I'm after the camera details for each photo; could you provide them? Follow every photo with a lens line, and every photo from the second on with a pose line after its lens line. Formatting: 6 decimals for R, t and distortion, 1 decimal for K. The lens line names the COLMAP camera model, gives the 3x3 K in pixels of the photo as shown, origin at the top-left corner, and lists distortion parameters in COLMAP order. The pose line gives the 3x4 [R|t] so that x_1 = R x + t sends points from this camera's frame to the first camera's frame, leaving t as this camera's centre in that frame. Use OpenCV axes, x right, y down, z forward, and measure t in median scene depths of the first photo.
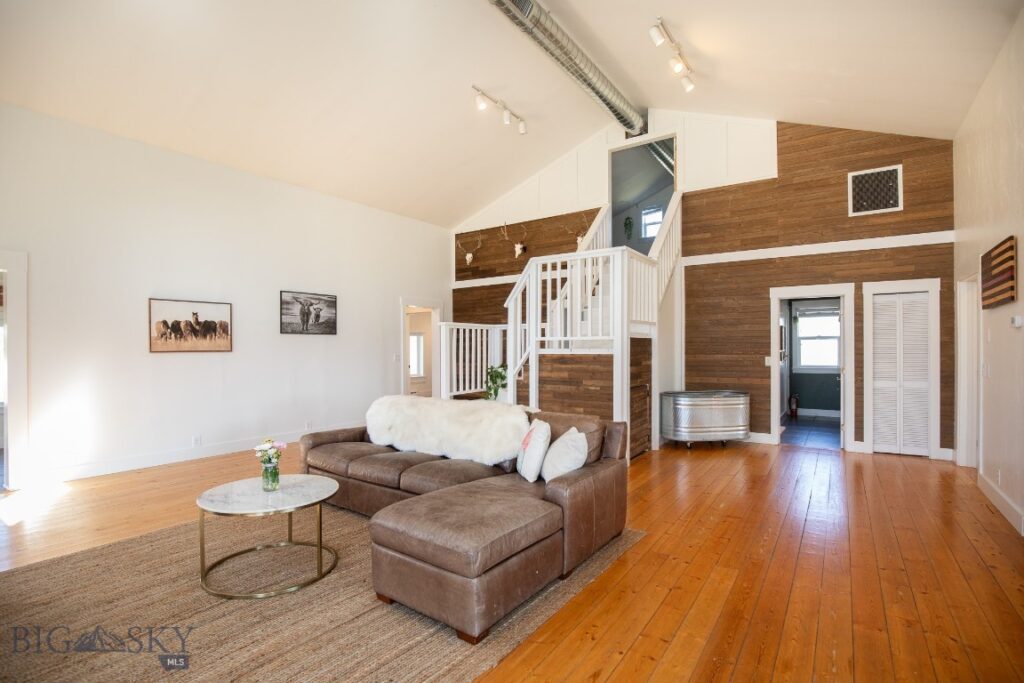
lens RADIAL K [[476.7, 0, 512.0], [0, 476.7, 341.5], [0, 0, 1]] dist [-0.024279, -0.000495]
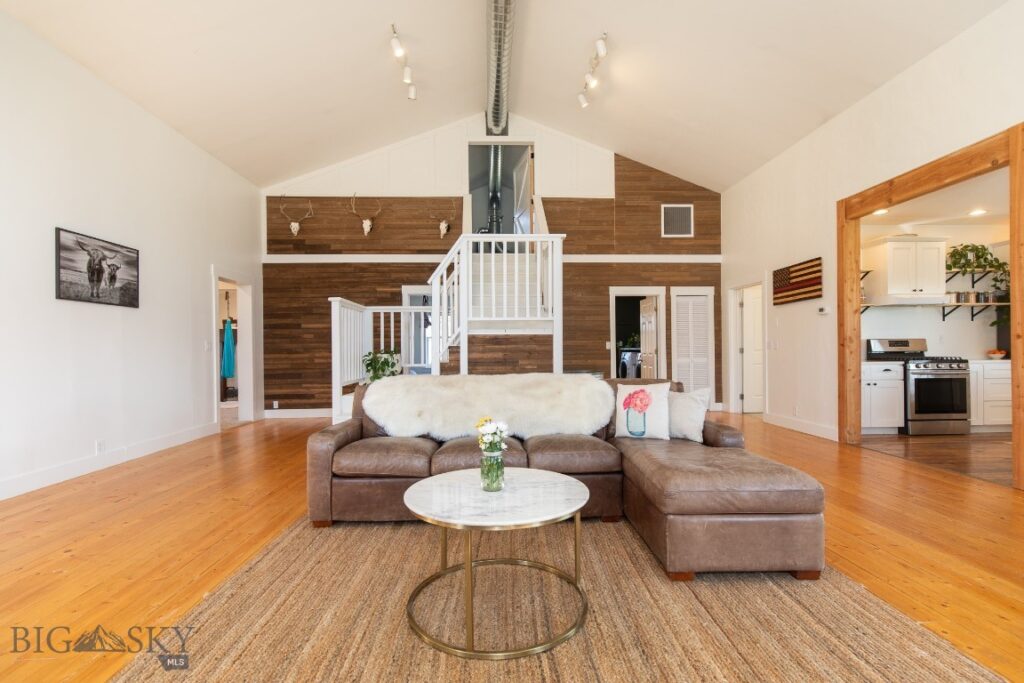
lens RADIAL K [[460.0, 0, 512.0], [0, 460.0, 341.5], [0, 0, 1]] dist [0.009415, -0.000096]
pose [[0.804084, 0.007130, 0.594473, -0.402184], [-0.003210, 0.999966, -0.007652, 0.043889], [-0.594507, 0.004245, 0.804079, 0.192393]]
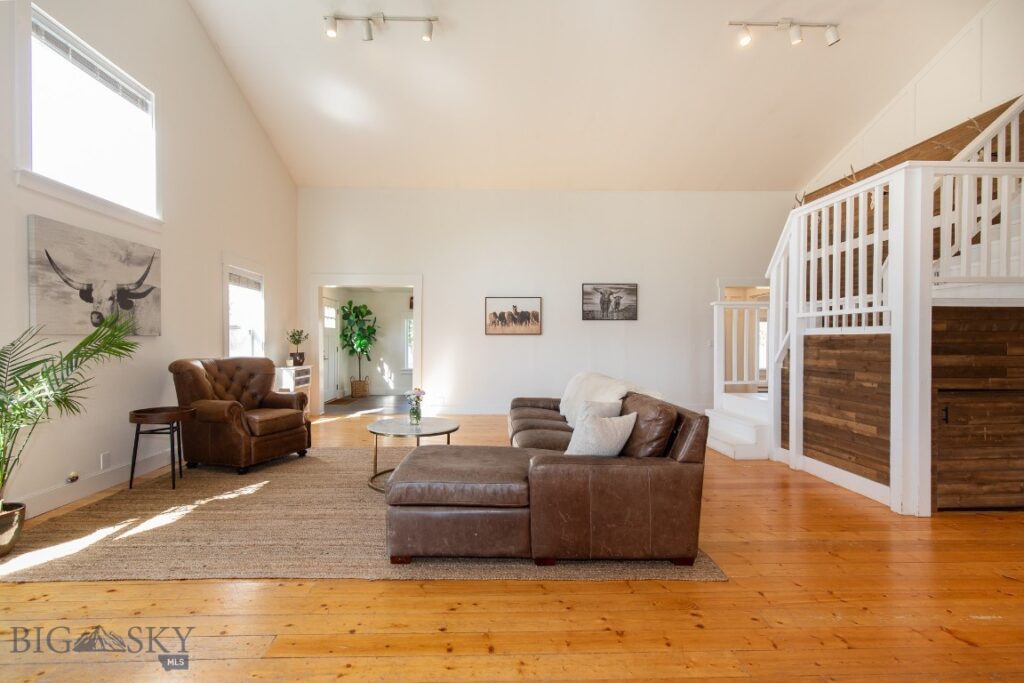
lens RADIAL K [[461.1, 0, 512.0], [0, 461.1, 341.5], [0, 0, 1]] dist [-0.003249, -0.000446]
pose [[0.609928, 0.006403, -0.792431, 0.335693], [0.004836, 0.999919, 0.011802, 0.023553], [0.792442, -0.011031, 0.609848, 0.176755]]
